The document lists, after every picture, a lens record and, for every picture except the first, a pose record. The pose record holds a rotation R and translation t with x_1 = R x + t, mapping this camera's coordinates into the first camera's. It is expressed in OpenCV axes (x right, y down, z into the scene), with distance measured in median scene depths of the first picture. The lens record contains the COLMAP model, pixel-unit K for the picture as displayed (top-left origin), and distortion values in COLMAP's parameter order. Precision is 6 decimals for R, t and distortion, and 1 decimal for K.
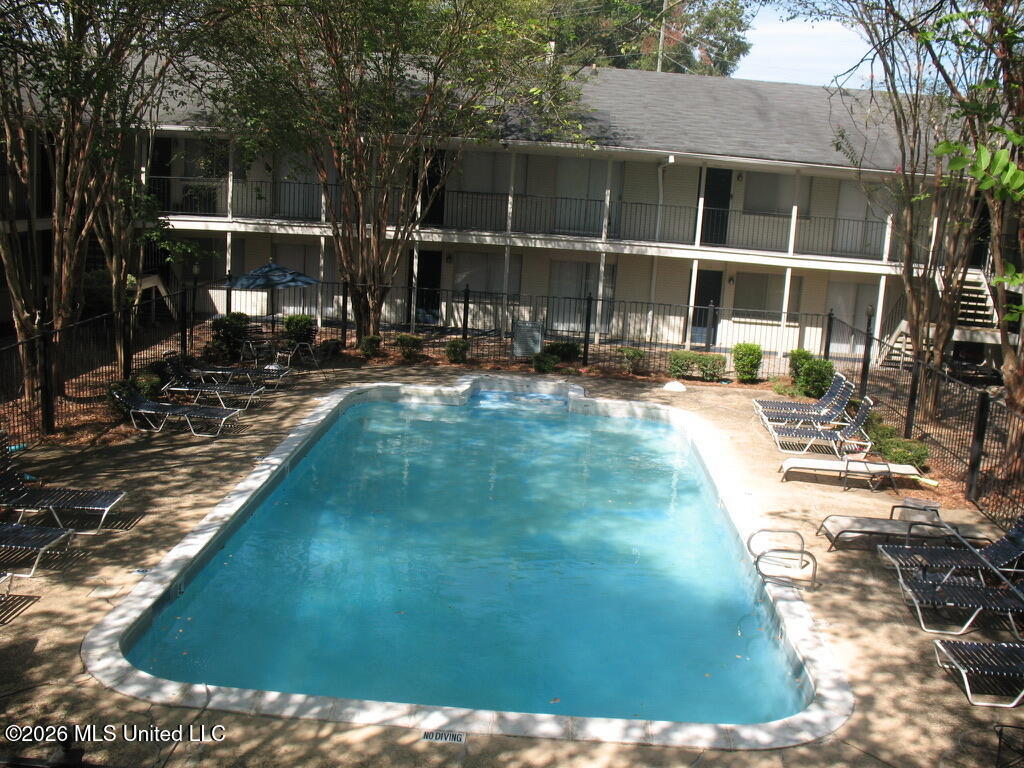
lens RADIAL K [[1062.0, 0, 512.0], [0, 1062.0, 384.0], [0, 0, 1]] dist [-0.208883, 0.257330]
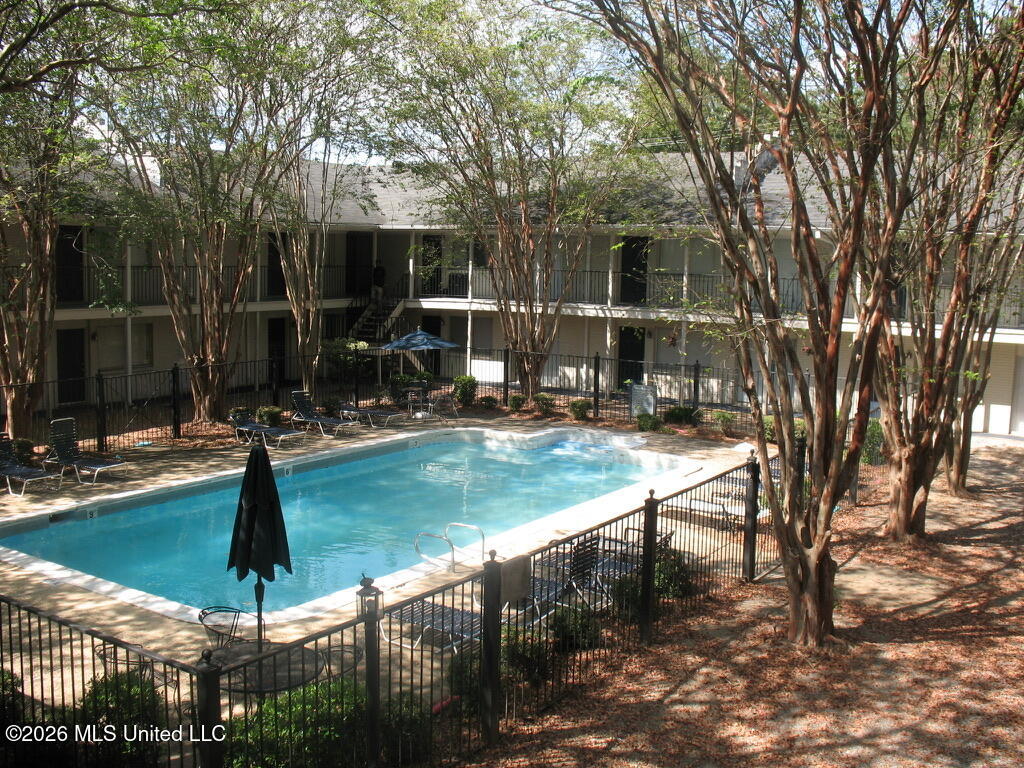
lens RADIAL K [[1062.0, 0, 512.0], [0, 1062.0, 384.0], [0, 0, 1]] dist [-0.208883, 0.257330]
pose [[0.857477, 0.021287, -0.514081, 0.409845], [-0.070010, 0.994678, -0.075587, 0.028854], [0.509736, 0.100805, 0.854405, -0.016288]]
